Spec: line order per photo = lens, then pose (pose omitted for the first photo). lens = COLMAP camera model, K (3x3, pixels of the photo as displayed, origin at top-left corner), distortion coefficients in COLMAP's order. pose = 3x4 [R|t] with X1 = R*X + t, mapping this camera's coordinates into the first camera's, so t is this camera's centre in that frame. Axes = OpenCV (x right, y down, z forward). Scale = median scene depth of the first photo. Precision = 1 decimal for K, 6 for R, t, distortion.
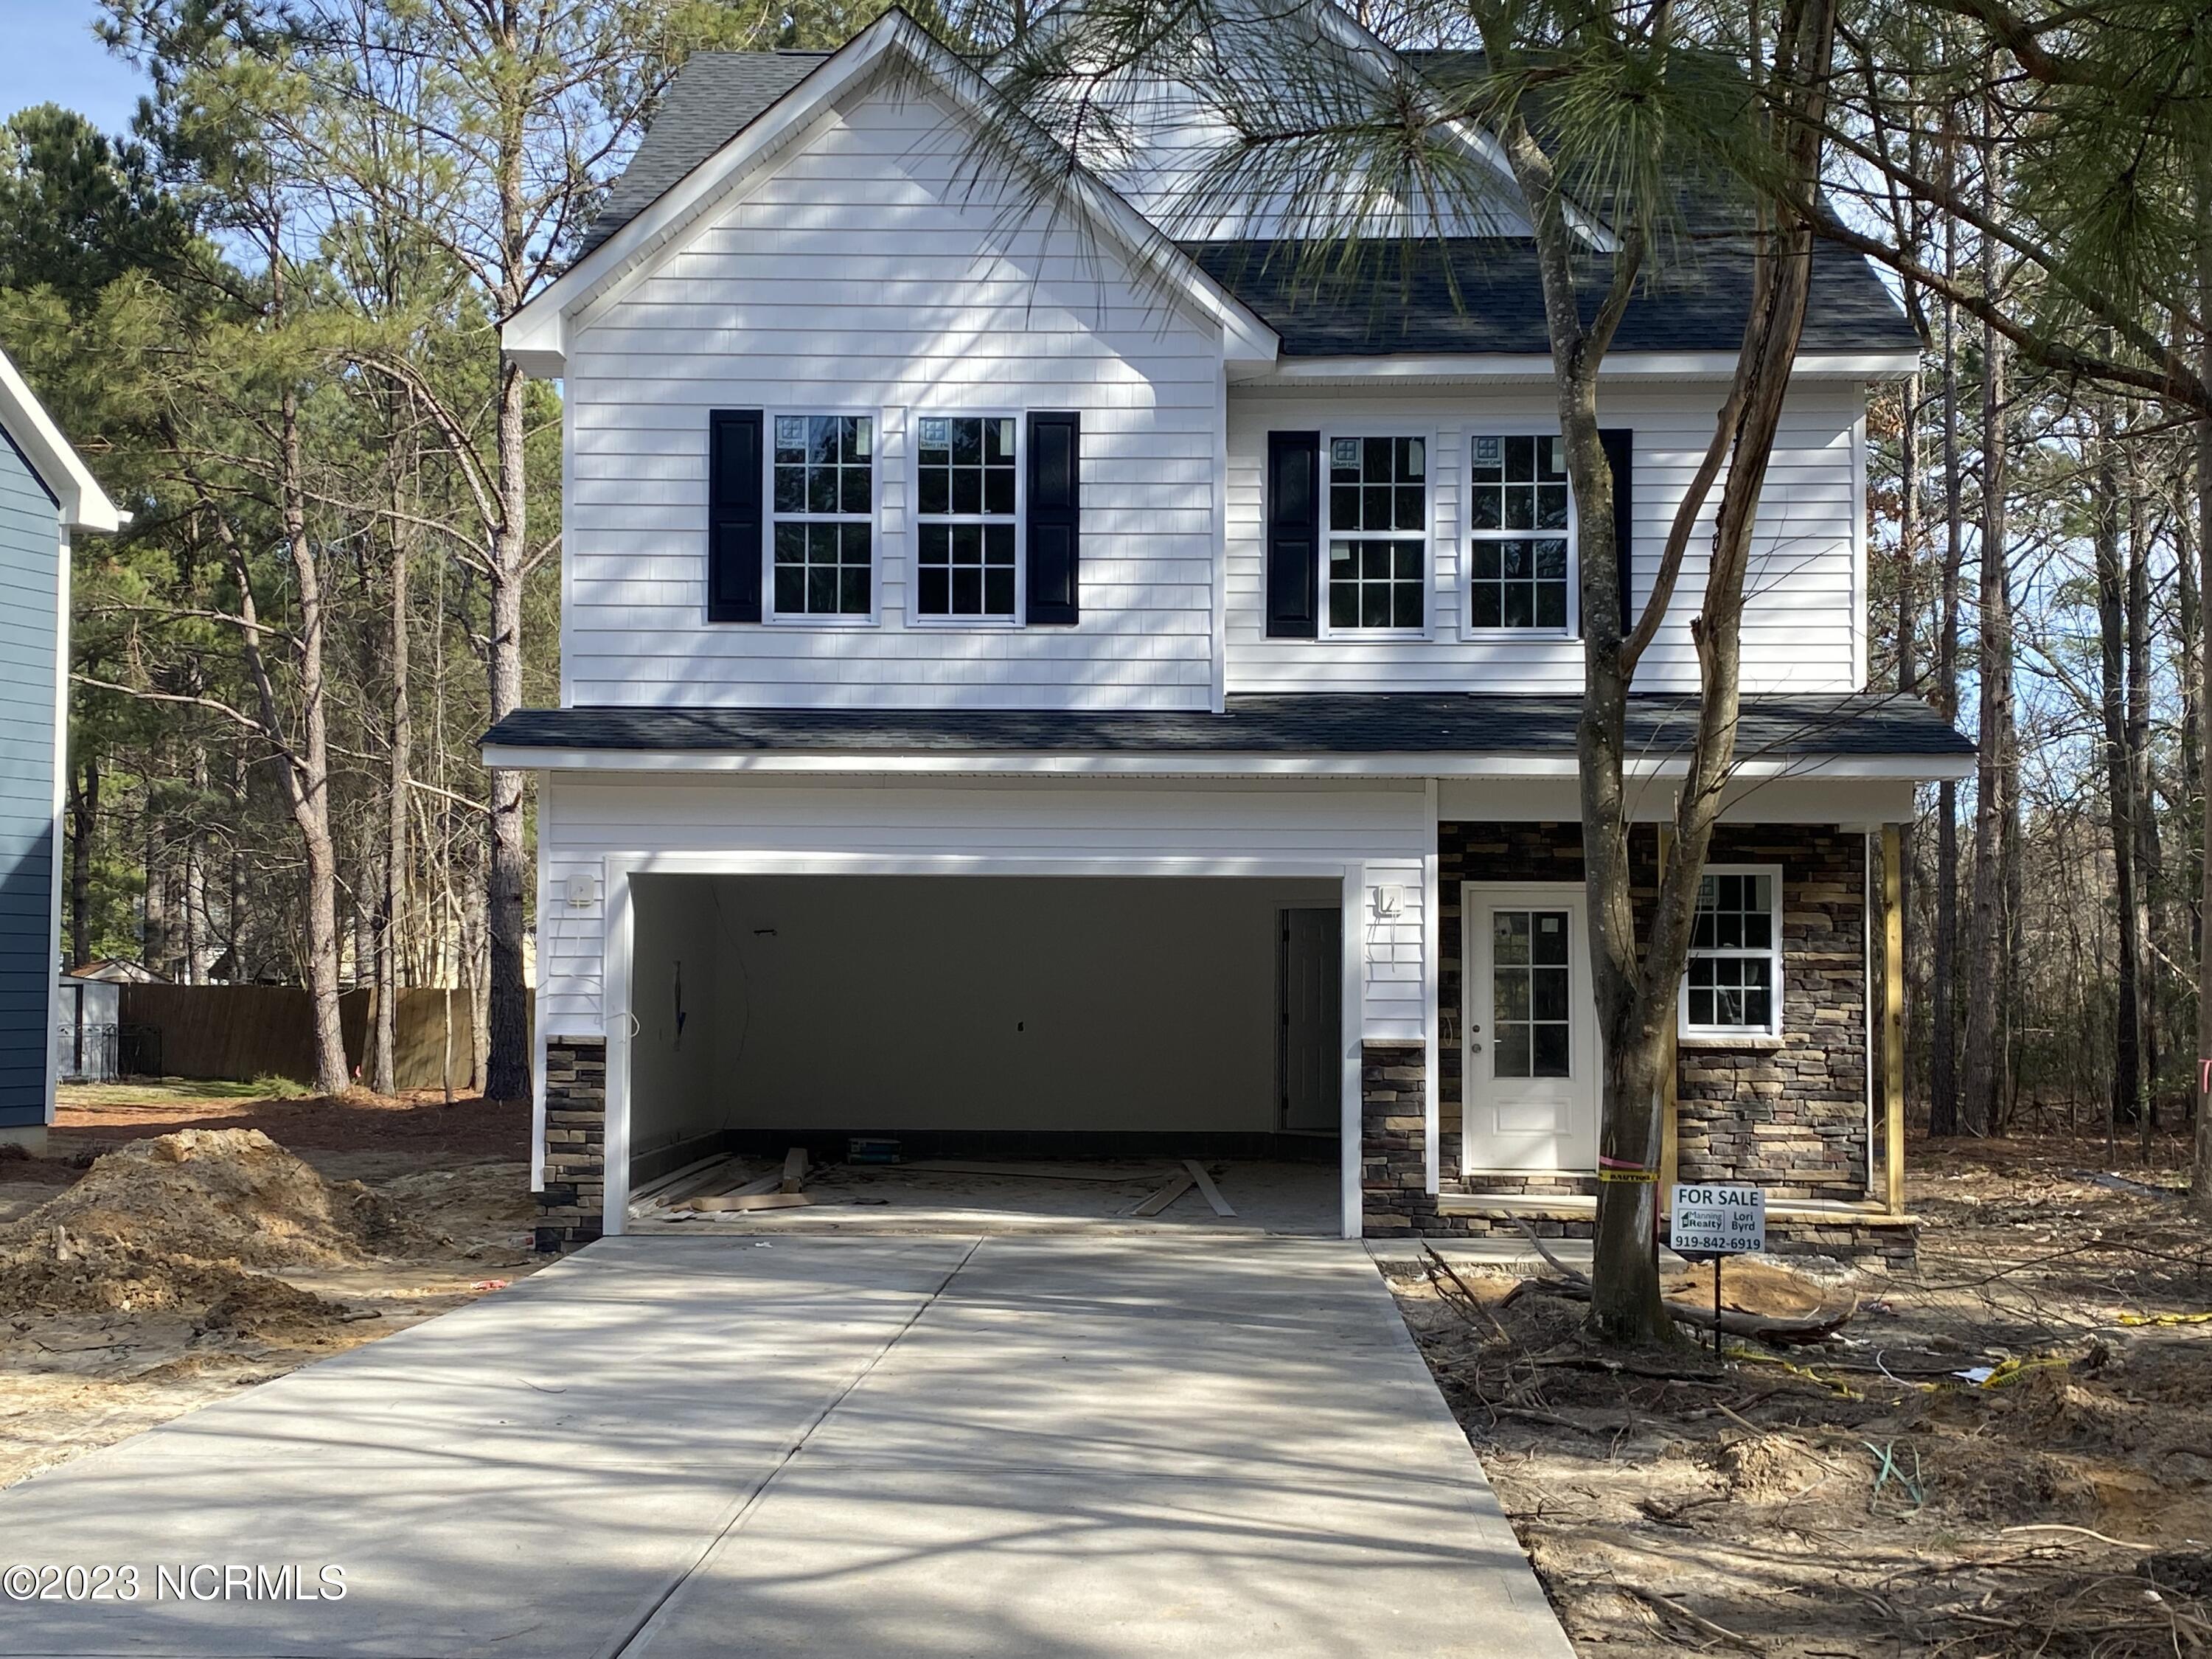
lens RADIAL K [[2682.1, 0, 1104.5], [0, 2682.1, 878.8], [0, 0, 1]] dist [0.188680, -0.565109]
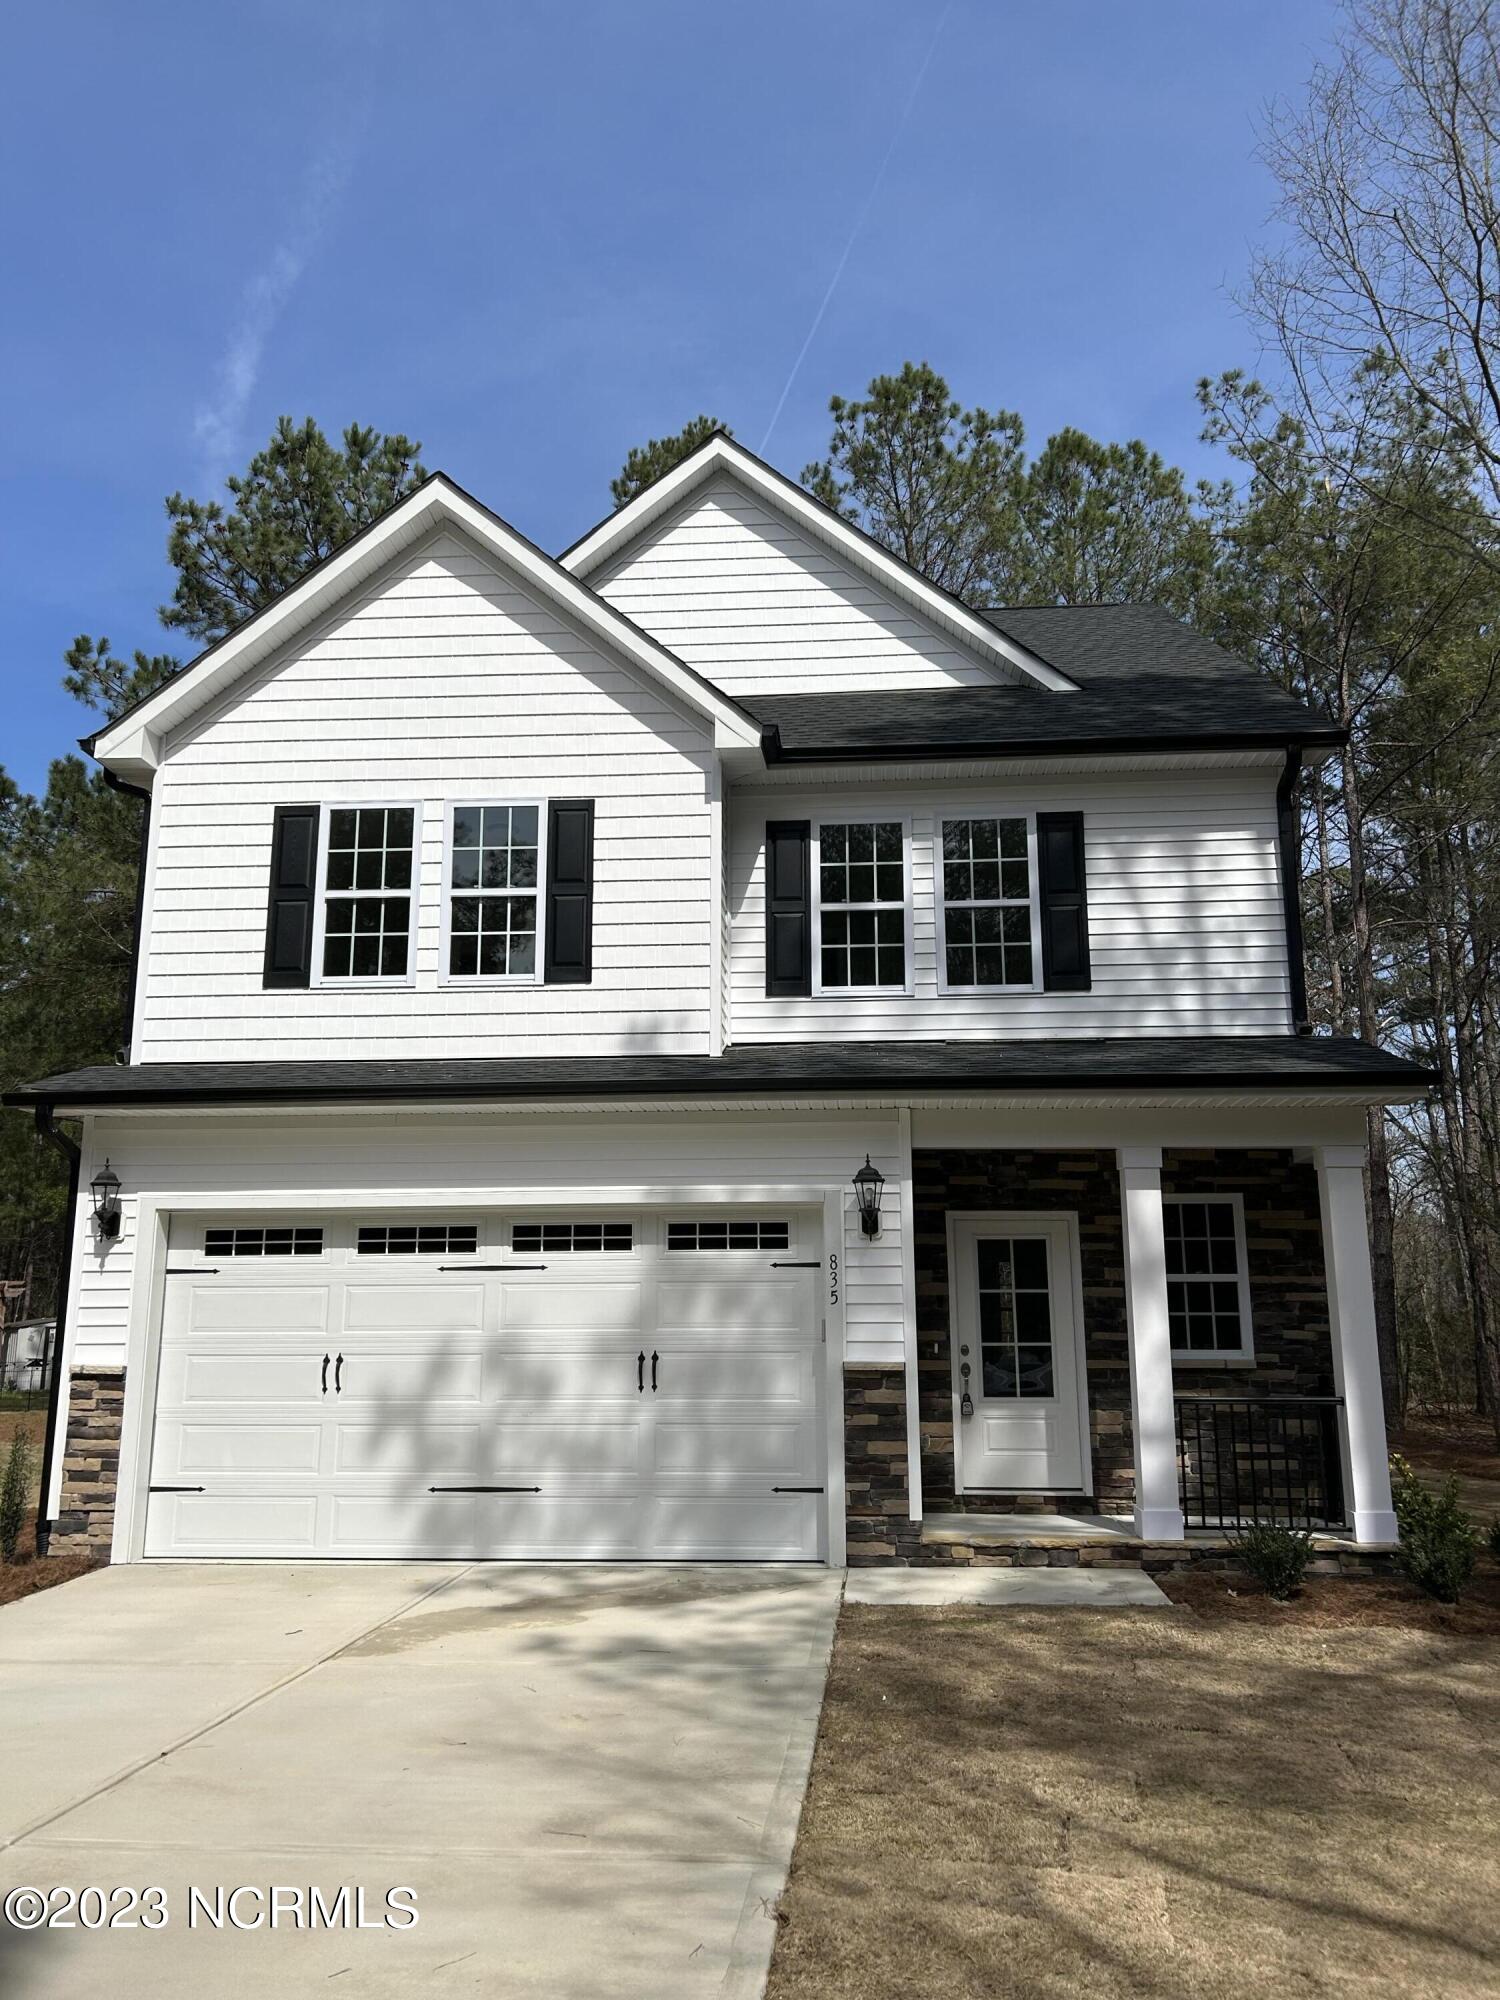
lens RADIAL K [[1515.0, 0, 750.0], [0, 1515.0, 1000.0], [0, 0, 1]] dist [0.102194, -0.197931]
pose [[0.998684, -0.018390, -0.047879, 0.086039], [0.009929, 0.985168, -0.171302, 0.021832], [0.050319, 0.170602, 0.984054, 0.381917]]
